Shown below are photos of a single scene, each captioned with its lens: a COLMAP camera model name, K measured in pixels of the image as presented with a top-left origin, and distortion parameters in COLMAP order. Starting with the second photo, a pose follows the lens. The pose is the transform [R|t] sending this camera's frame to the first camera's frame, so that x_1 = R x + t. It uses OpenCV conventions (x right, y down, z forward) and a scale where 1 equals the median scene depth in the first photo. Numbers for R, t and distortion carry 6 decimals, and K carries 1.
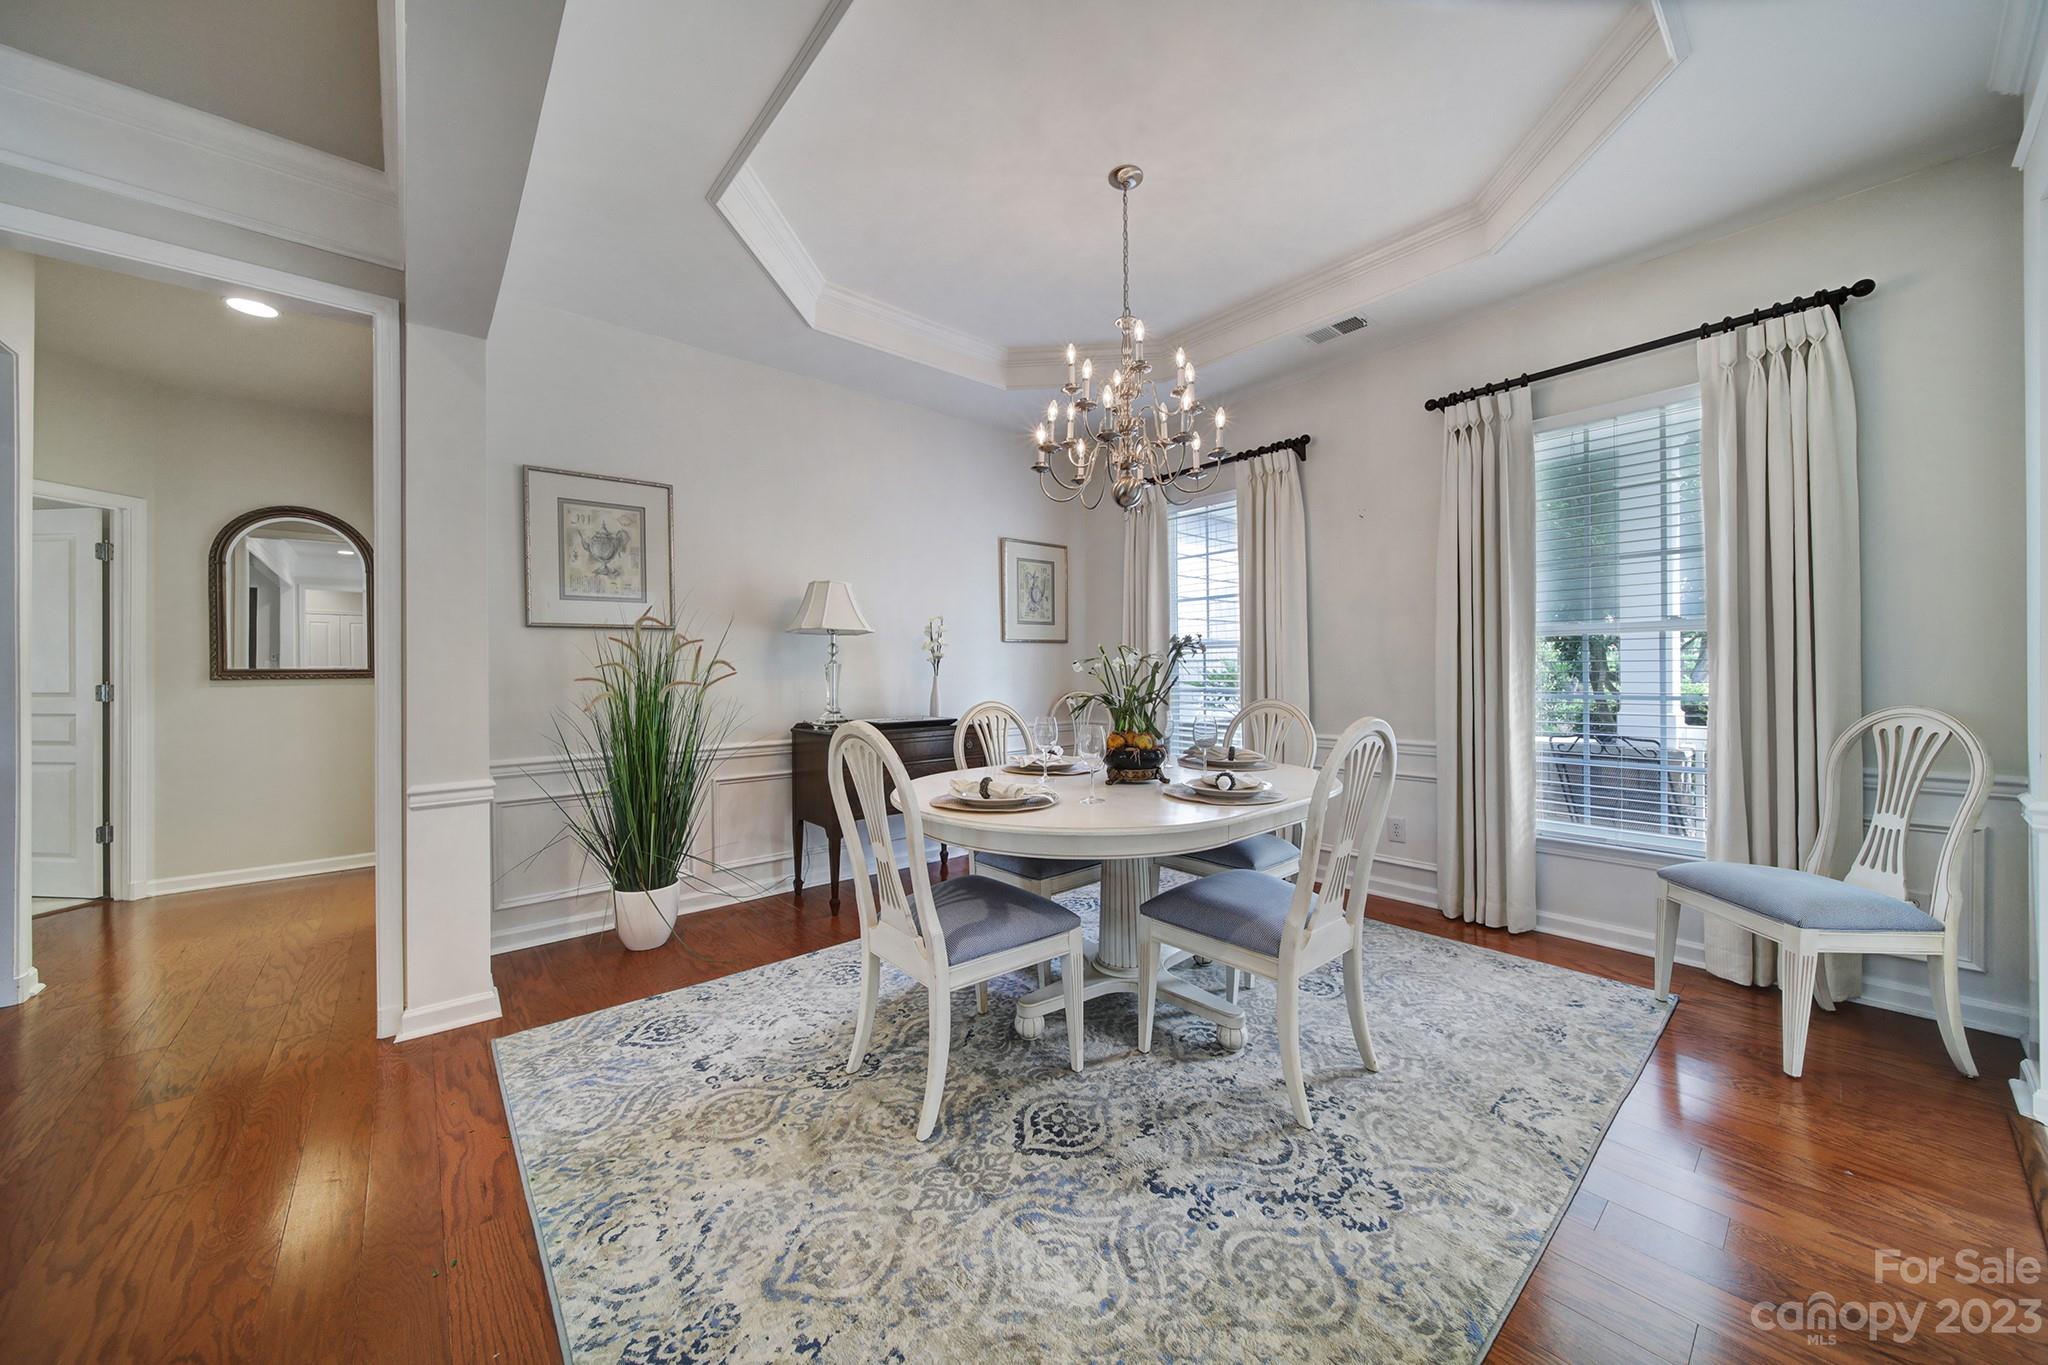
lens RADIAL K [[716.4, 0, 1026.5], [0, 716.4, 677.8], [0, 0, 1]] dist [-0.000686, -0.000048]
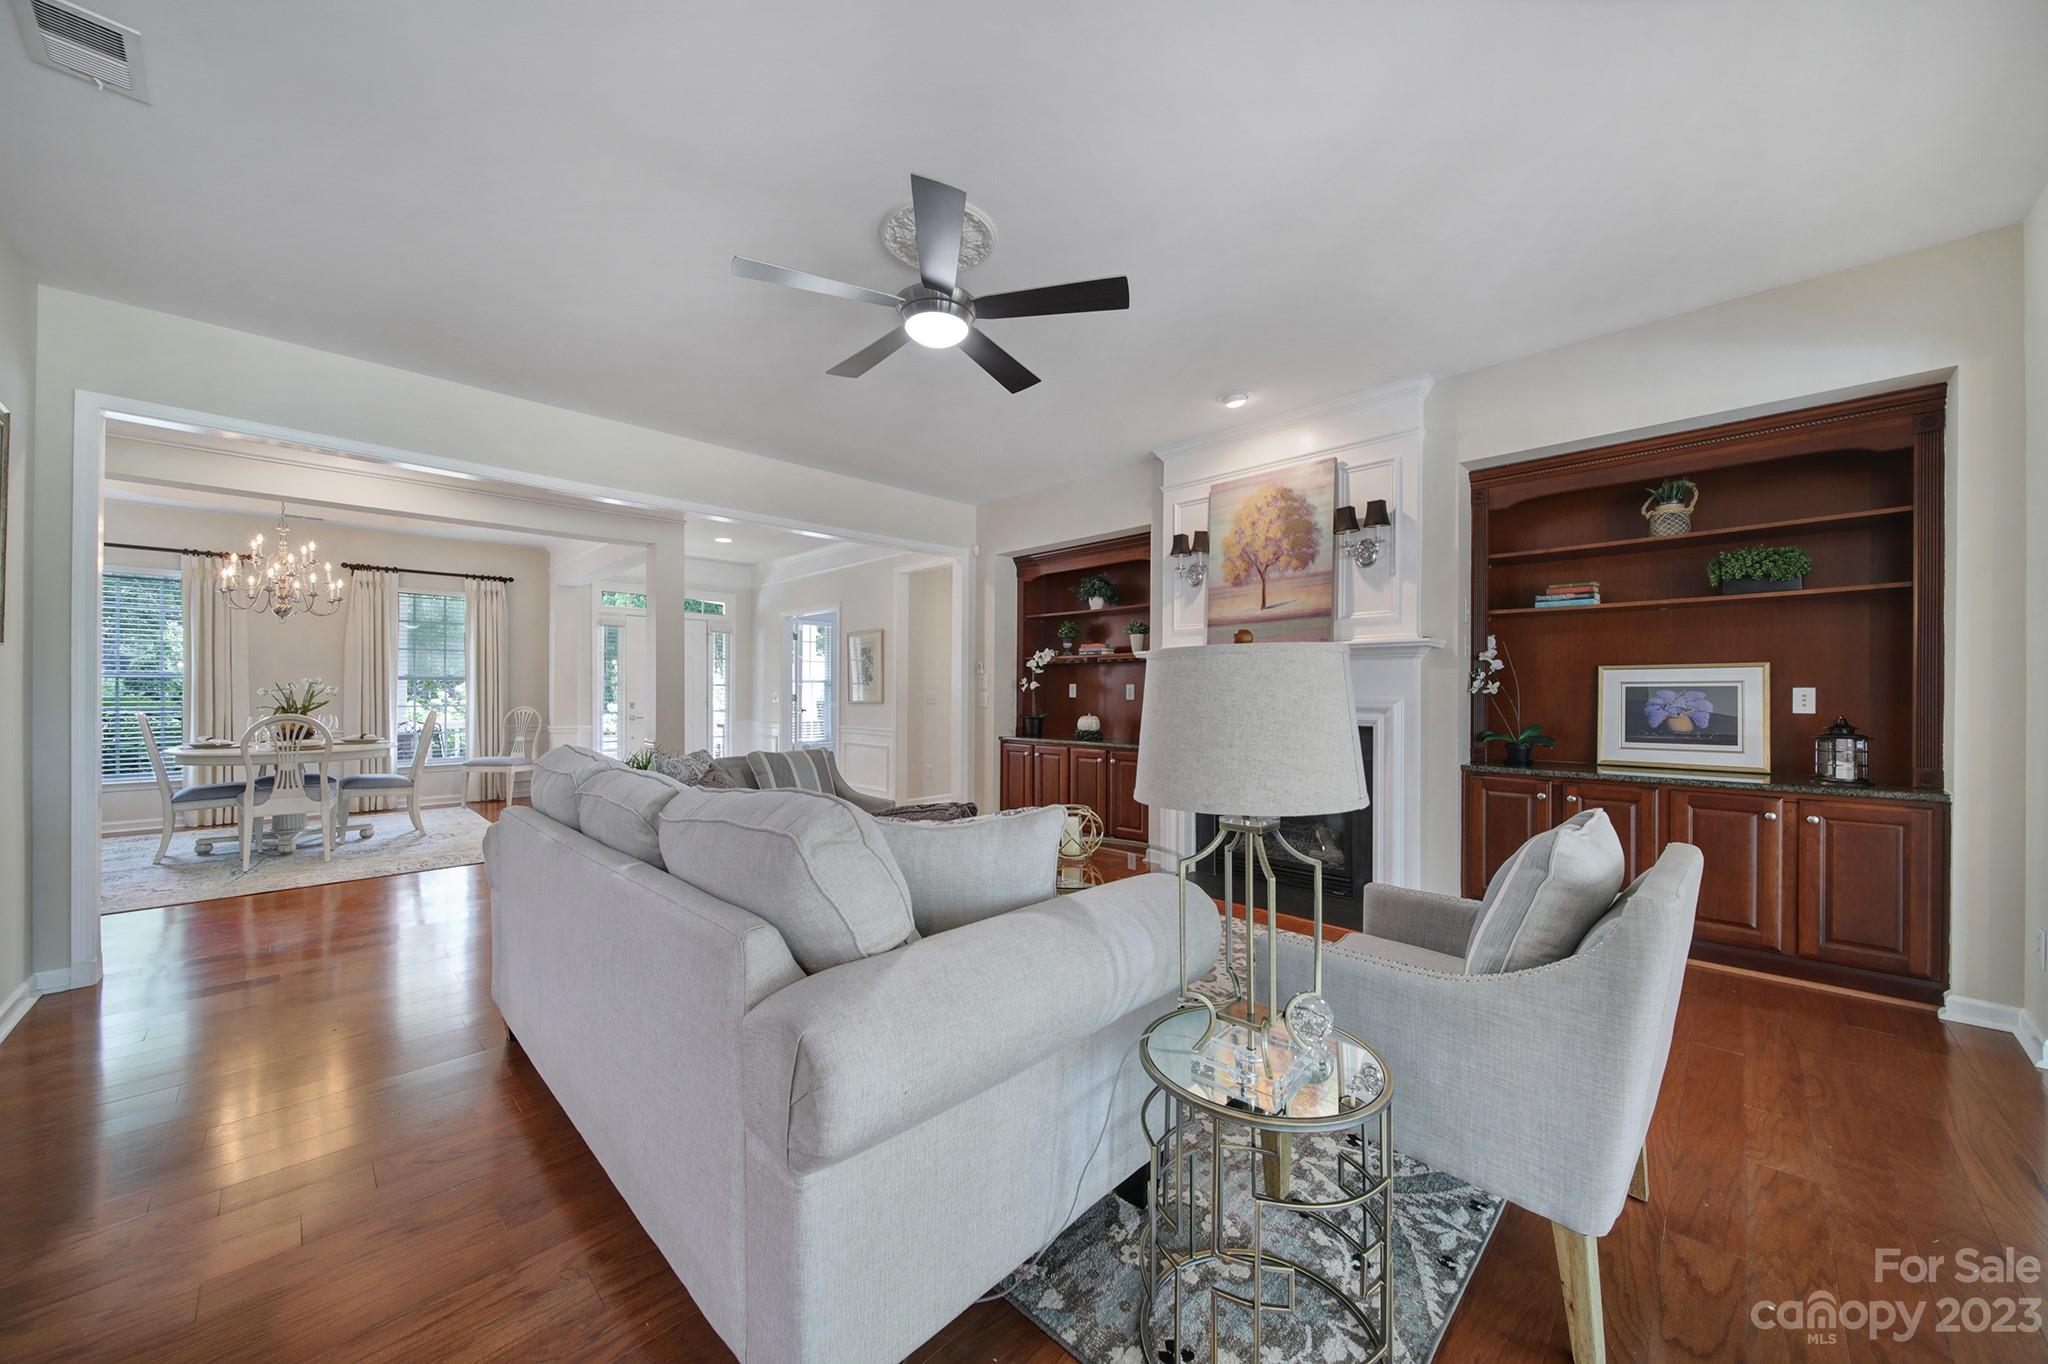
lens RADIAL K [[724.4, 0, 1028.6], [0, 724.4, 697.6], [0, 0, 1]] dist [-0.001981, -0.000190]
pose [[-0.083409, 0.002235, 0.996513, -2.220458], [0.007109, 0.999973, -0.001648, 0.020016], [-0.996490, 0.006946, -0.083422, -1.036061]]
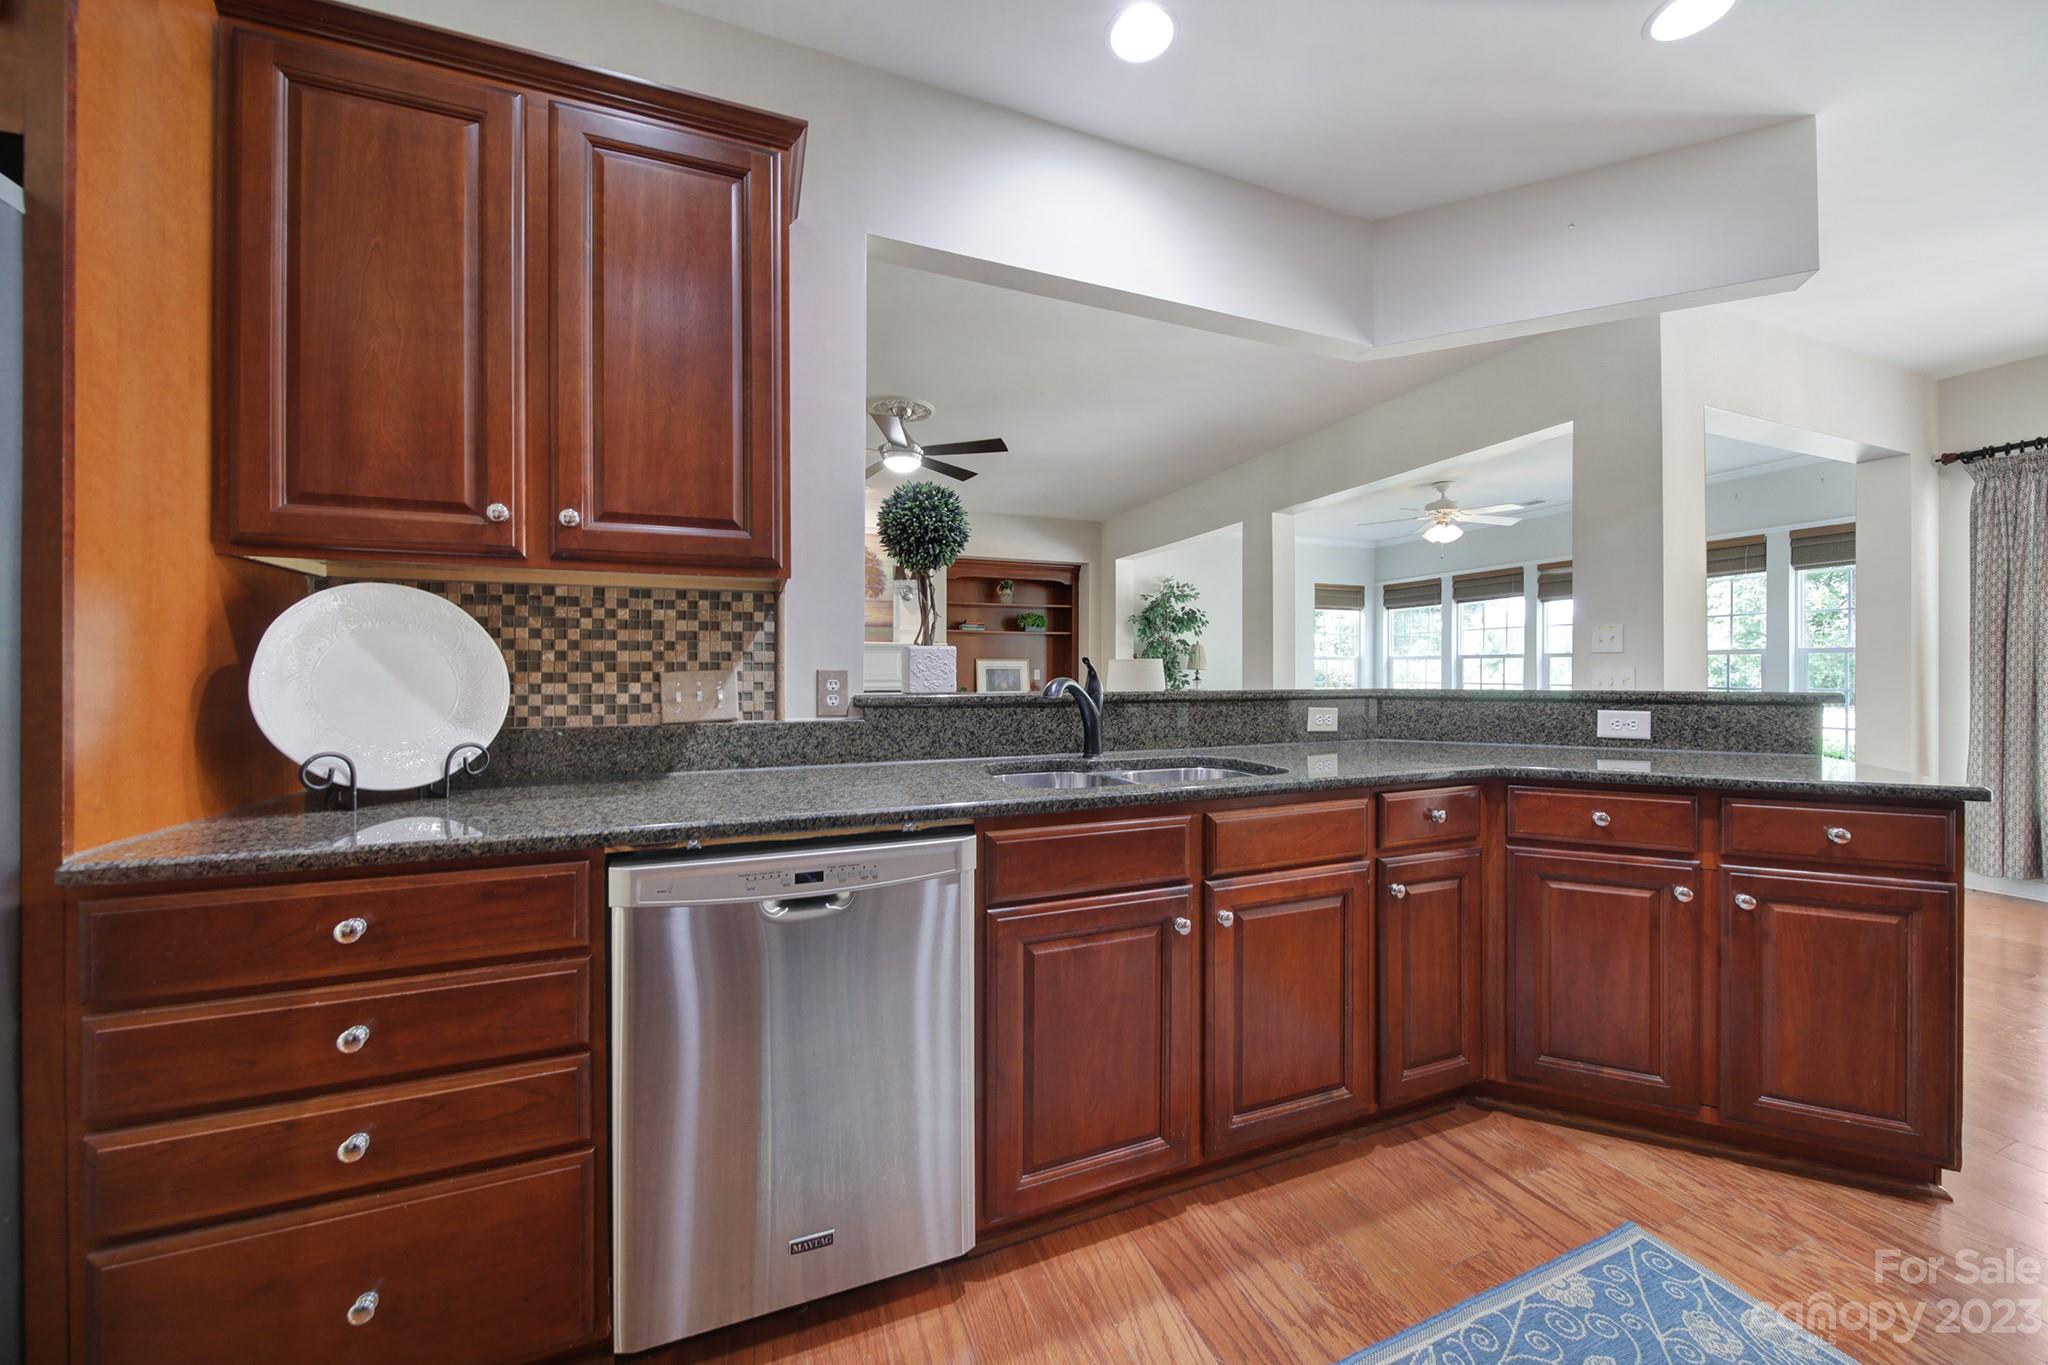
lens RADIAL K [[716.4, 0, 1026.5], [0, 716.4, 677.8], [0, 0, 1]] dist [-0.000686, -0.000048]
pose [[-0.935221, 0.002705, 0.354054, -2.144913], [0.008127, 0.999871, 0.013827, 0.005453], [-0.353971, 0.015809, -0.935123, 0.520394]]
